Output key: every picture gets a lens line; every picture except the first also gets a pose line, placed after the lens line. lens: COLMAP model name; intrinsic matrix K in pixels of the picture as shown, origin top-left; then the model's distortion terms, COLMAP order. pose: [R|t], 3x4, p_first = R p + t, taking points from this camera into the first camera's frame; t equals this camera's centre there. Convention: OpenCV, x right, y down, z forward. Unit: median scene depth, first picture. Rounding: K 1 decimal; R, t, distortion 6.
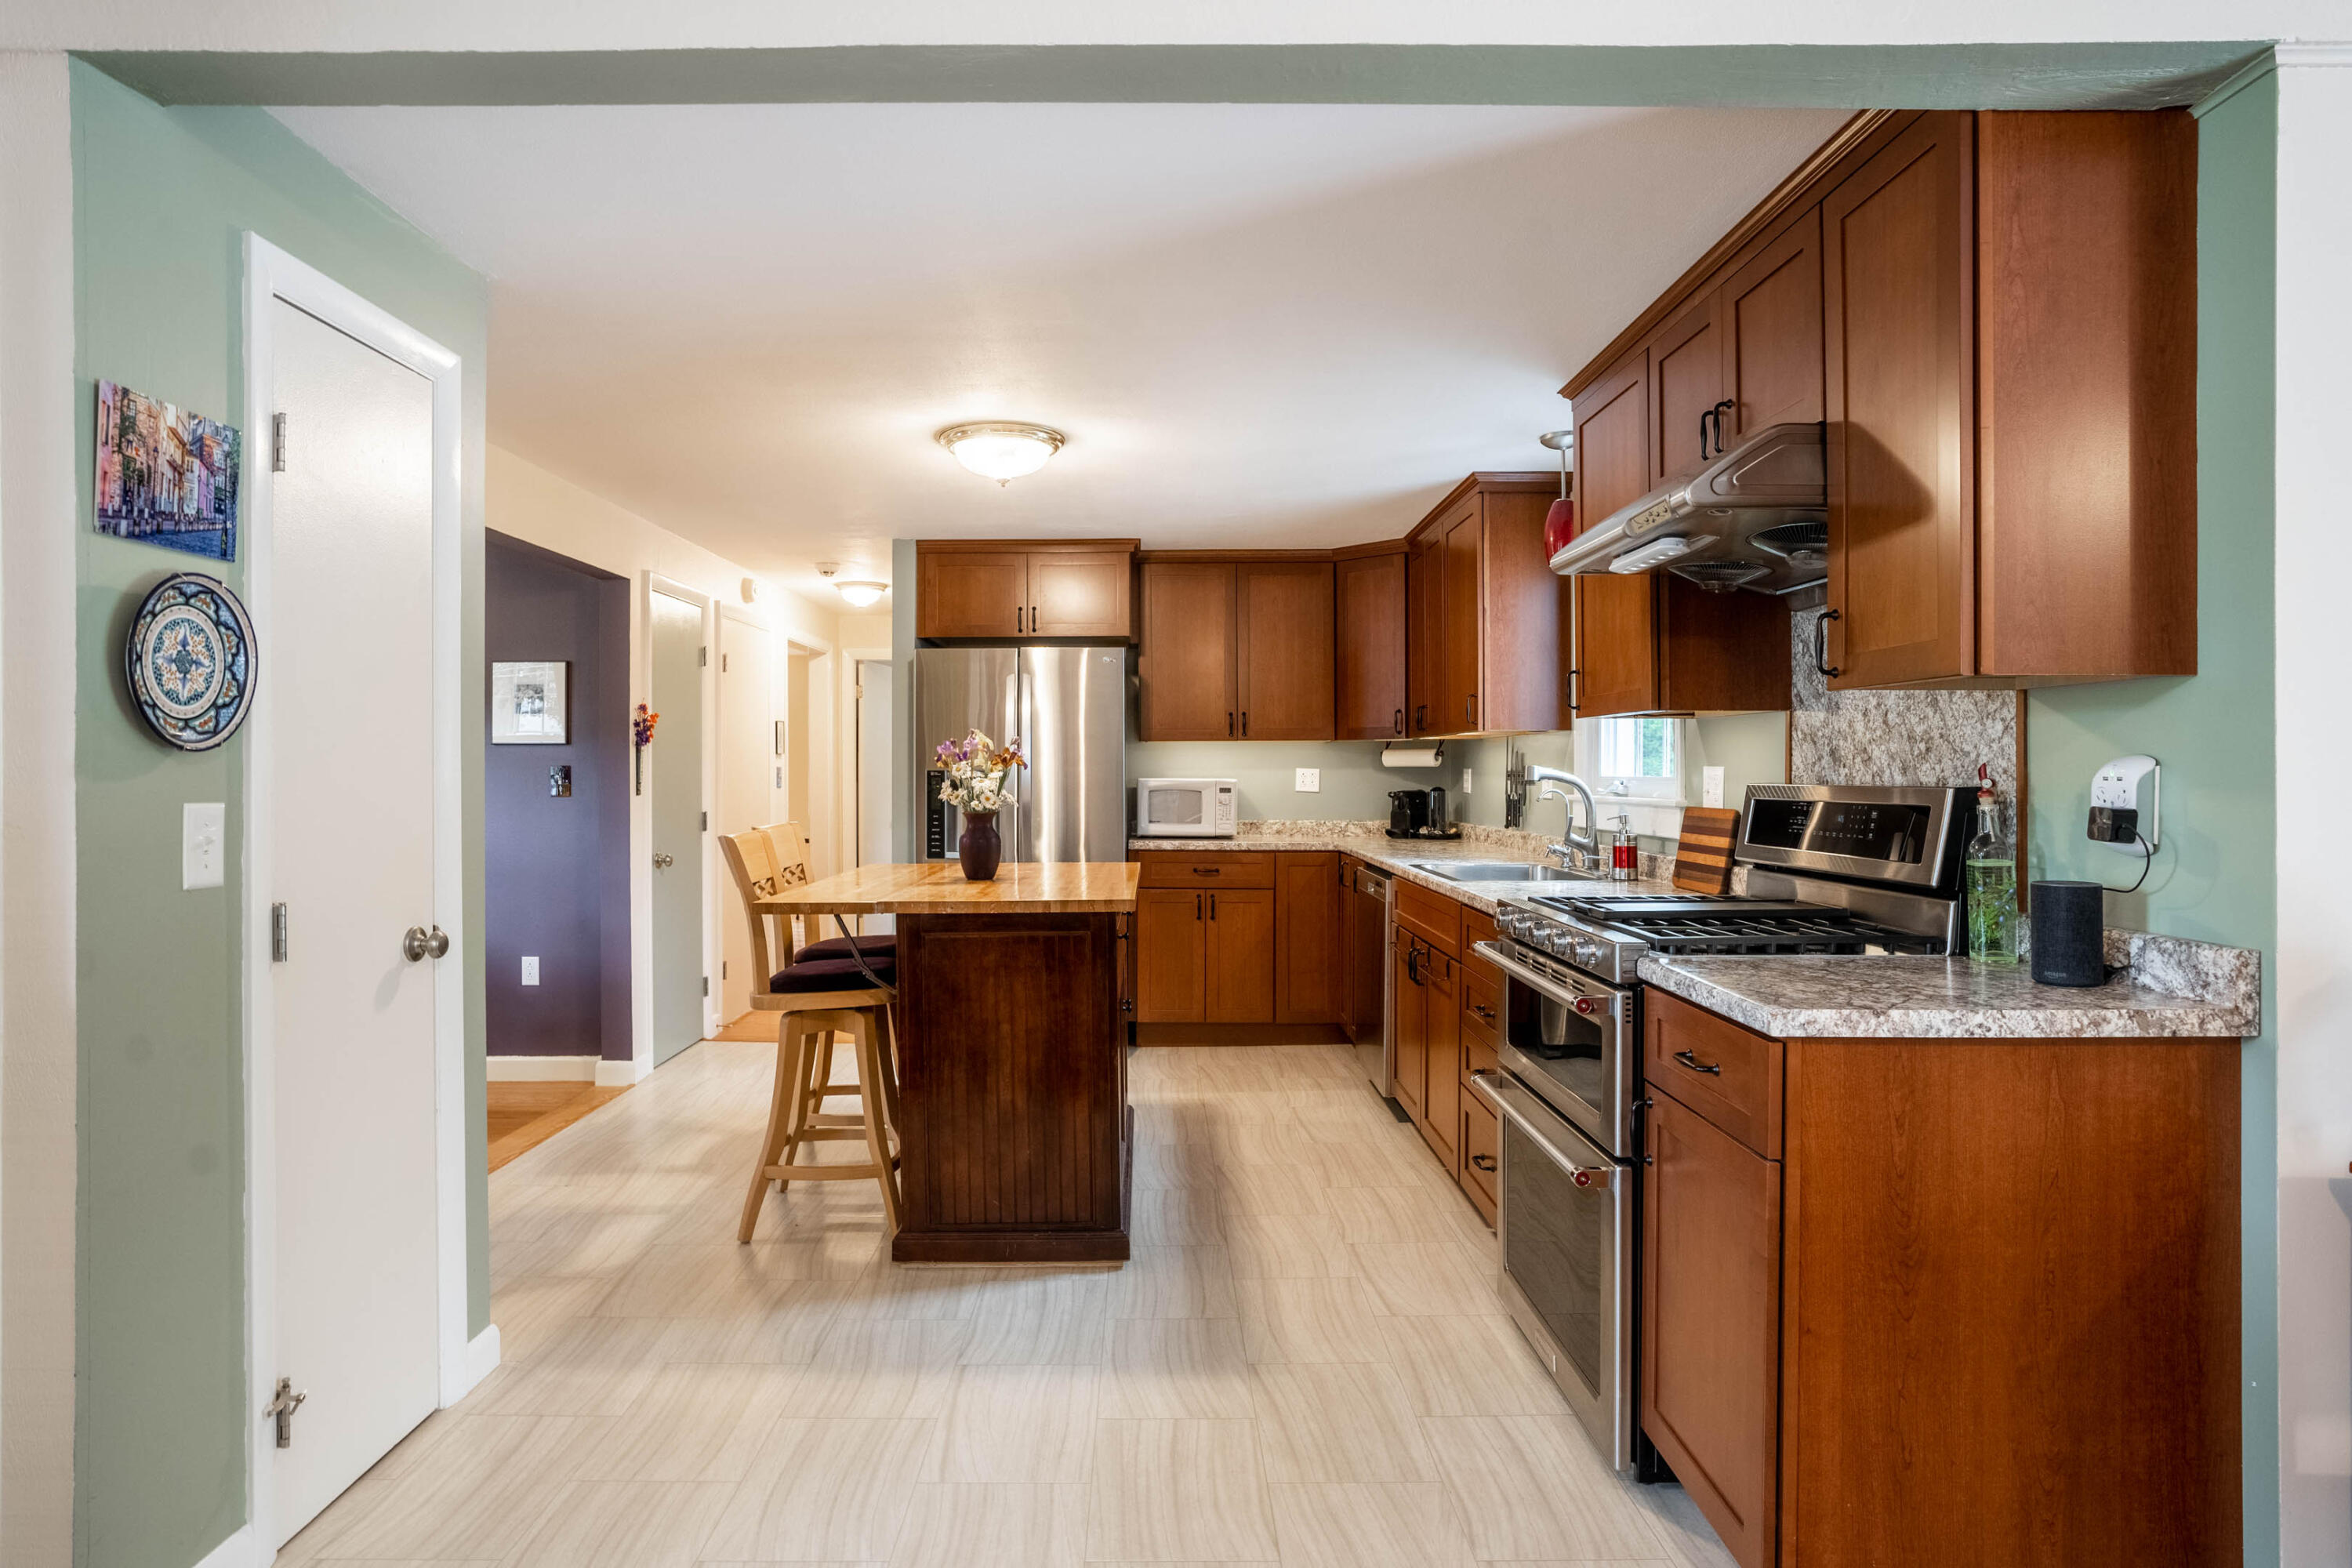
lens RADIAL K [[1329.2, 0, 1176.0], [0, 1329.2, 784.0], [0, 0, 1]] dist [0.000016, -0.000006]
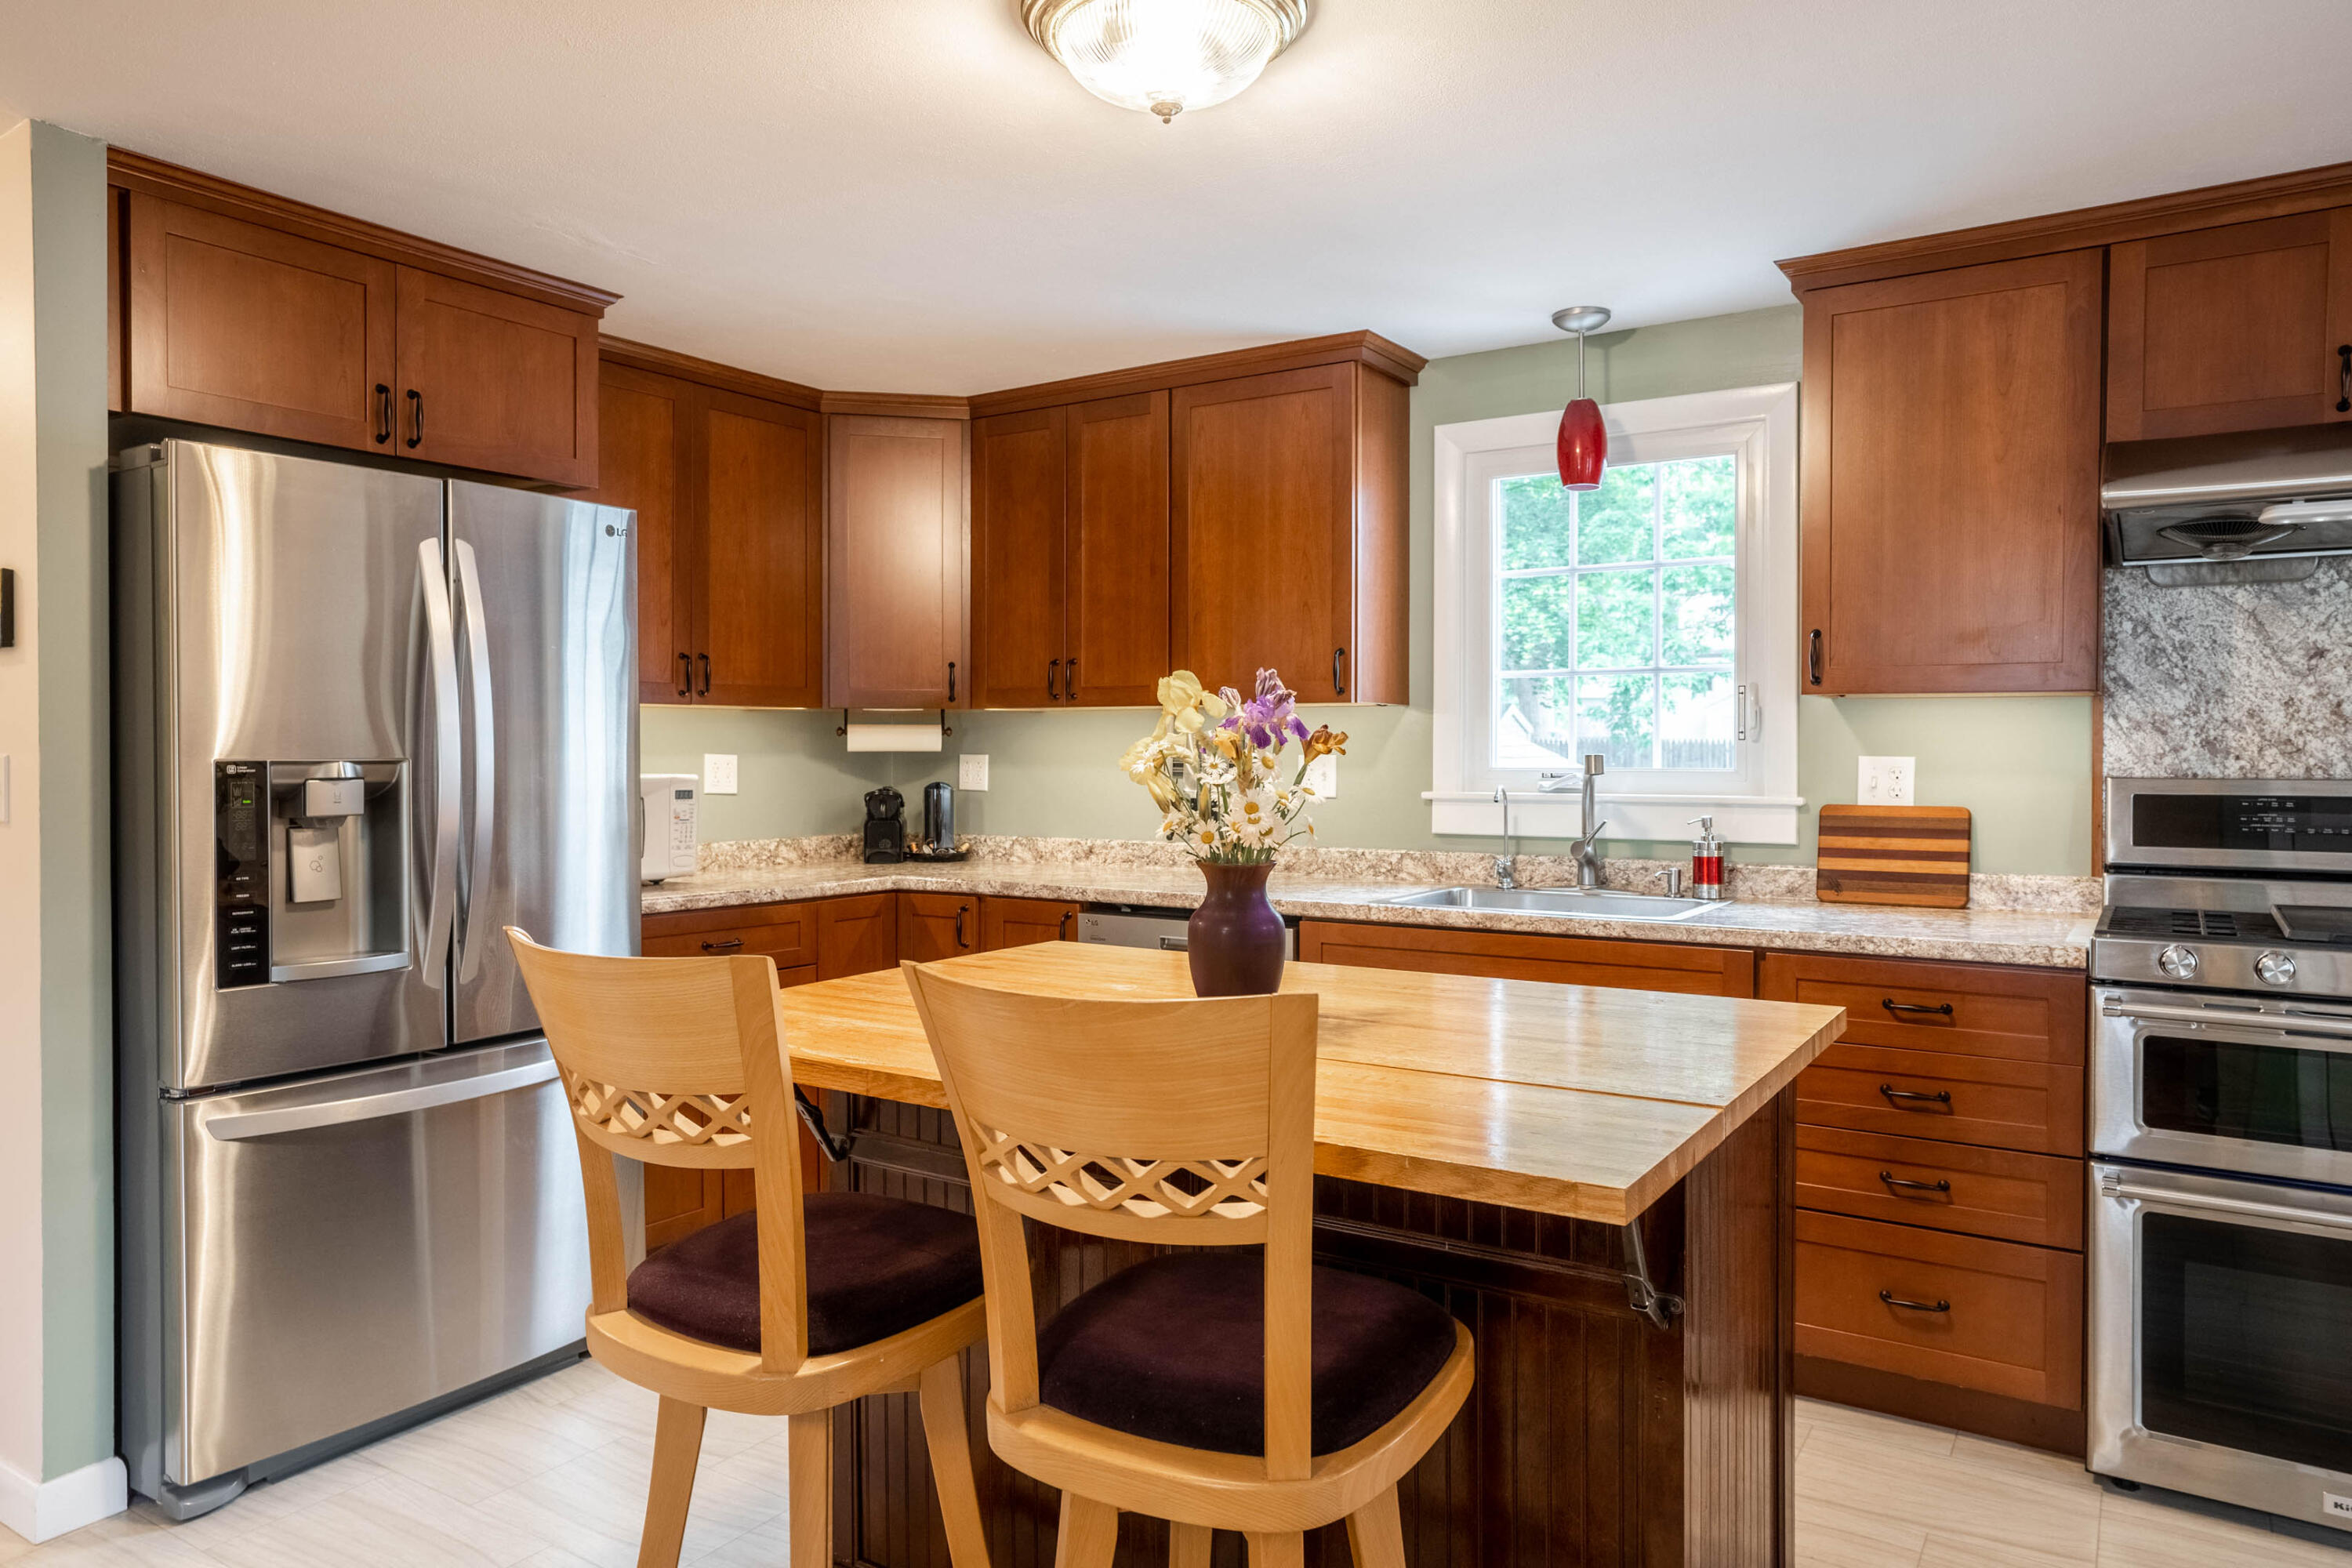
lens RADIAL K [[1492.9, 0, 1176.0], [0, 1492.9, 784.0], [0, 0, 1]] dist [0.001309, 0.000462]
pose [[0.540530, -0.016295, 0.841167, -0.610393], [0.006787, 0.999864, 0.015008, -0.012378], [-0.841297, -0.002404, 0.540568, 0.817011]]
